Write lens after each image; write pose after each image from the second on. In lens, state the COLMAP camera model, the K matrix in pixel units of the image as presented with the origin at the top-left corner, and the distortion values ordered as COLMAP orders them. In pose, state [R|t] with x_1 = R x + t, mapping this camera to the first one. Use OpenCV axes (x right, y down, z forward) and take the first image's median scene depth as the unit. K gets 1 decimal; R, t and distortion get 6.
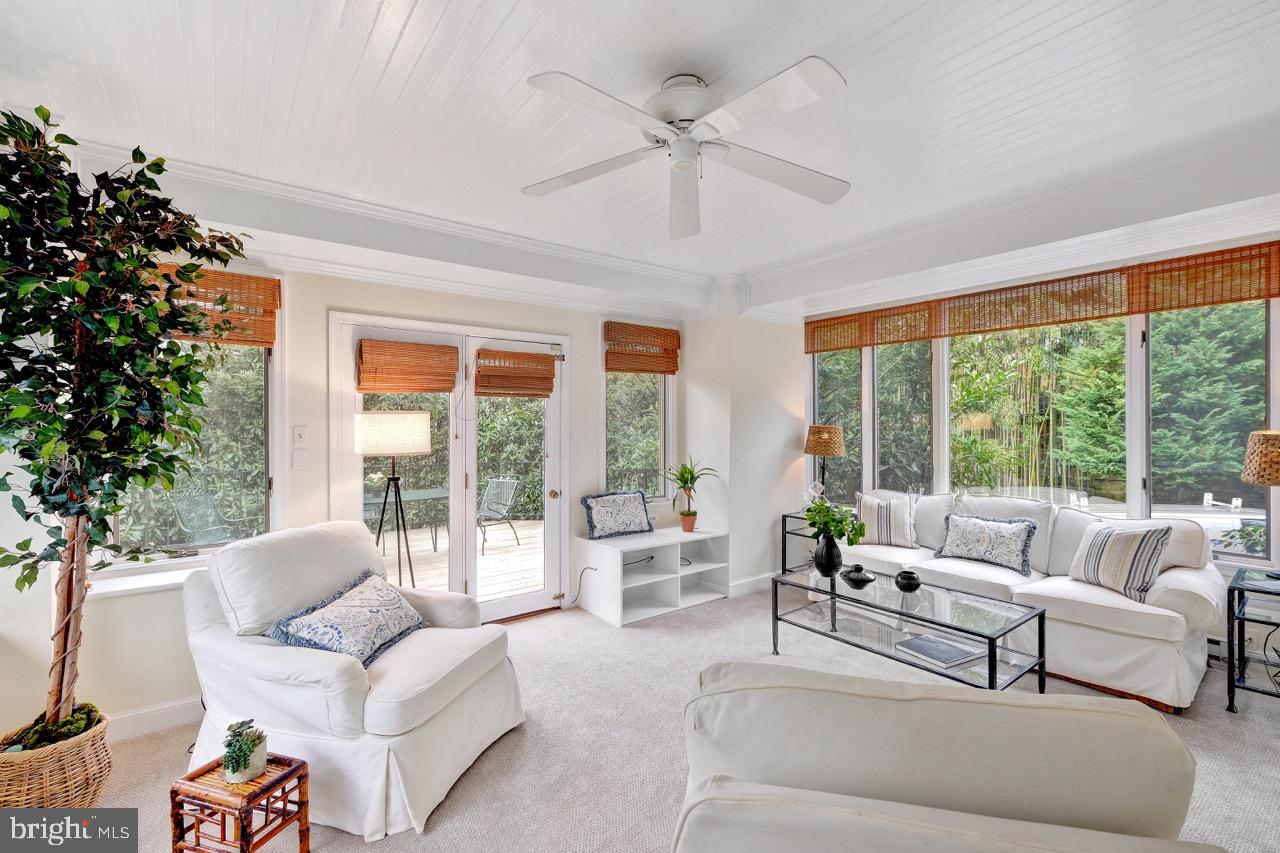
lens RADIAL K [[573.3, 0, 655.5], [0, 573.3, 432.5], [0, 0, 1]] dist [0.001381, 0.000256]
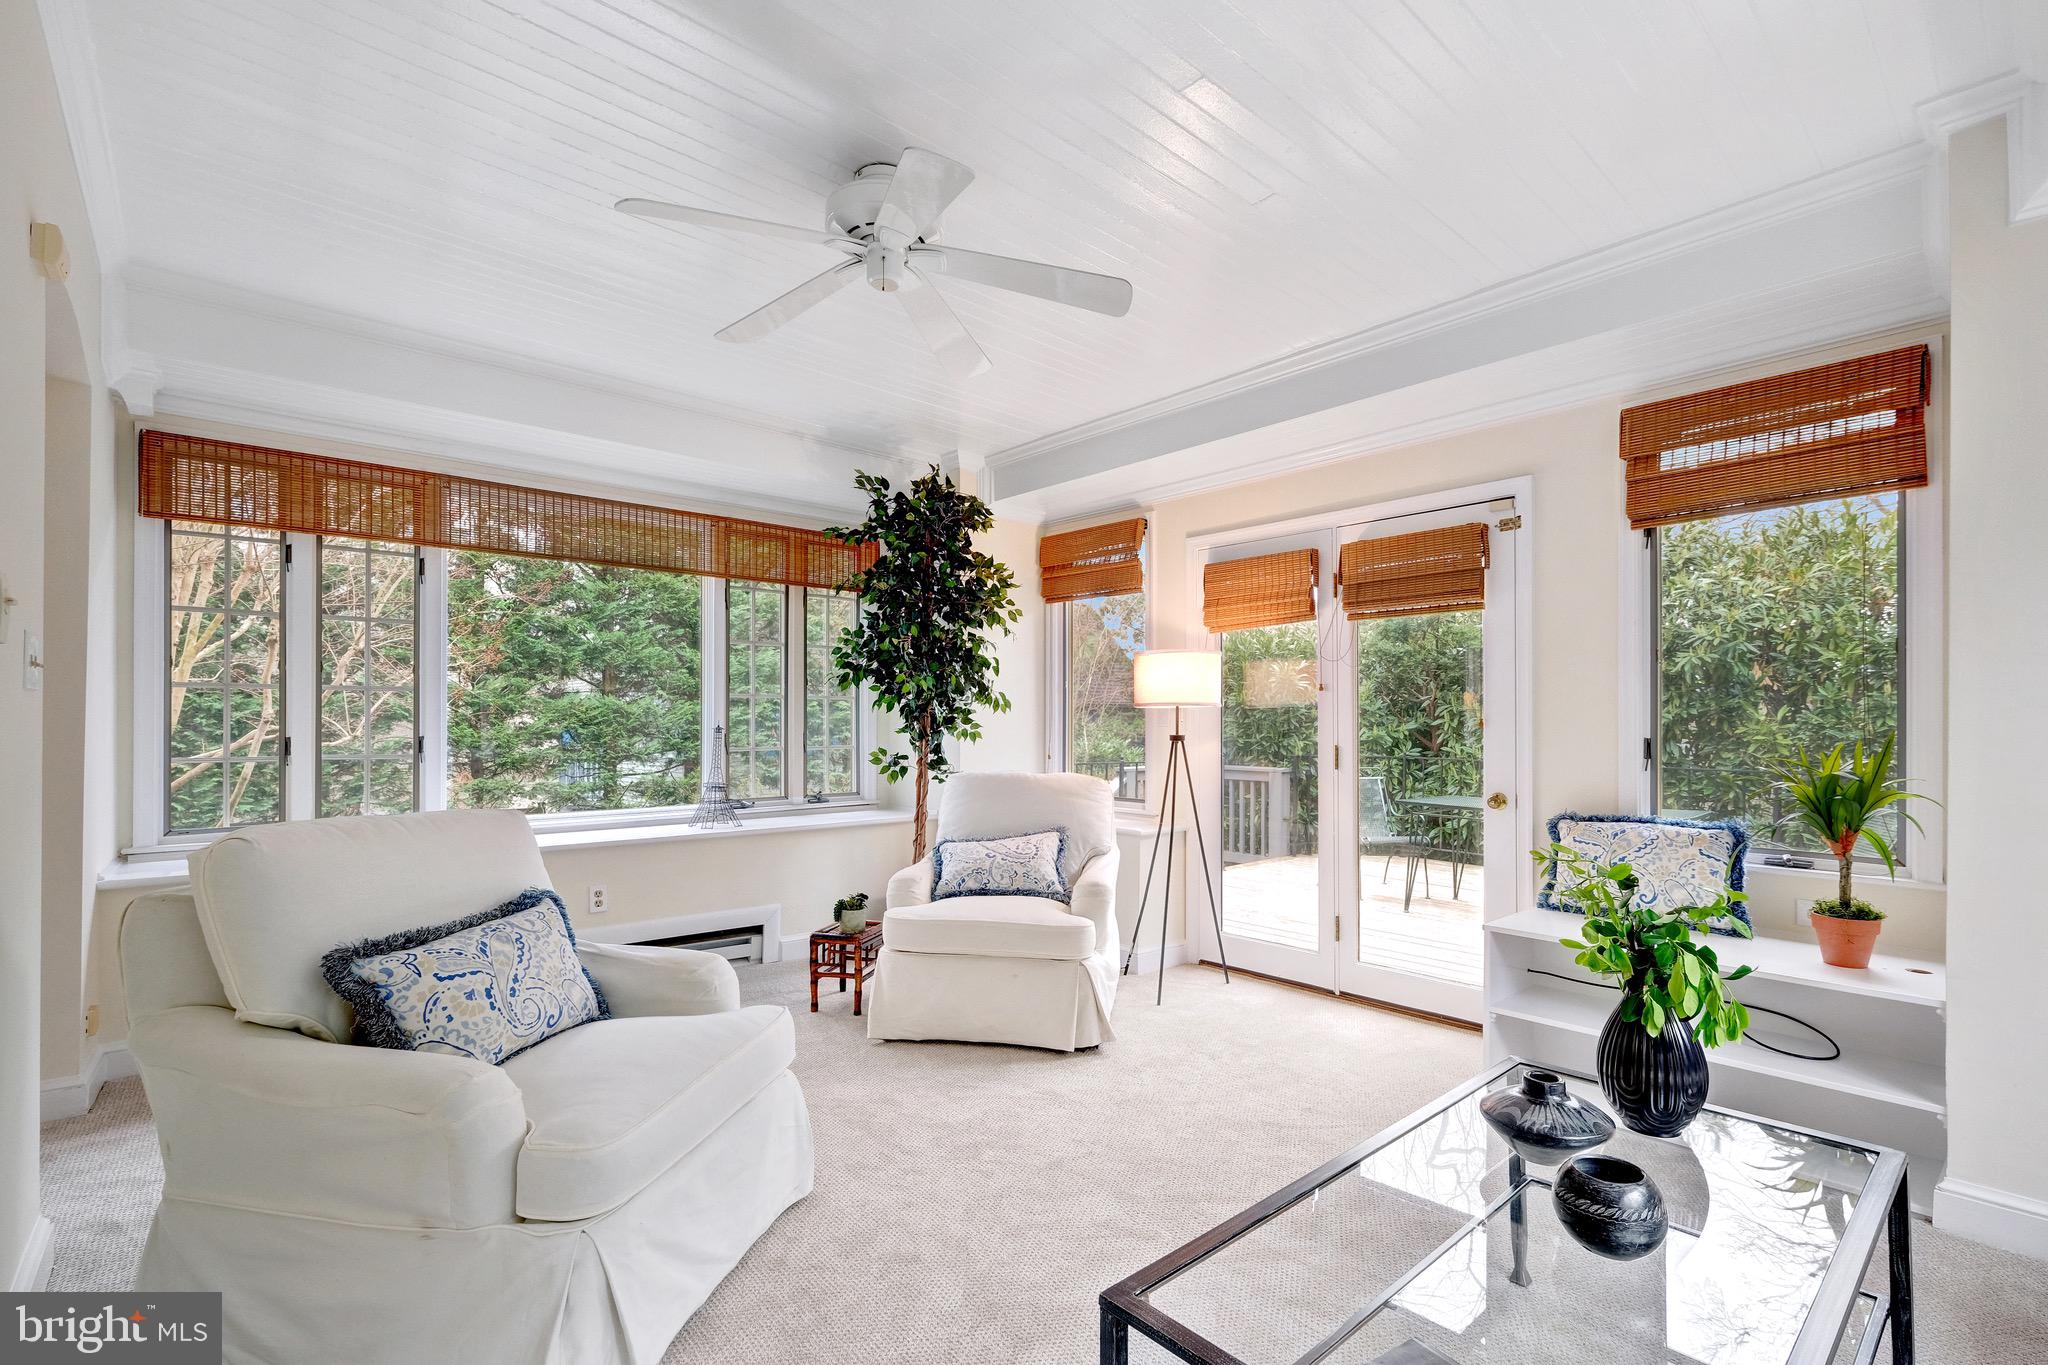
lens RADIAL K [[917.2, 0, 1048.7], [0, 917.2, 692.1], [0, 0, 1]] dist [0.001381, 0.000256]
pose [[0.080864, -0.029876, -0.996277, 0.714251], [-0.015473, 0.999393, -0.031225, 0.054481], [0.996605, 0.017940, 0.080353, 0.669034]]
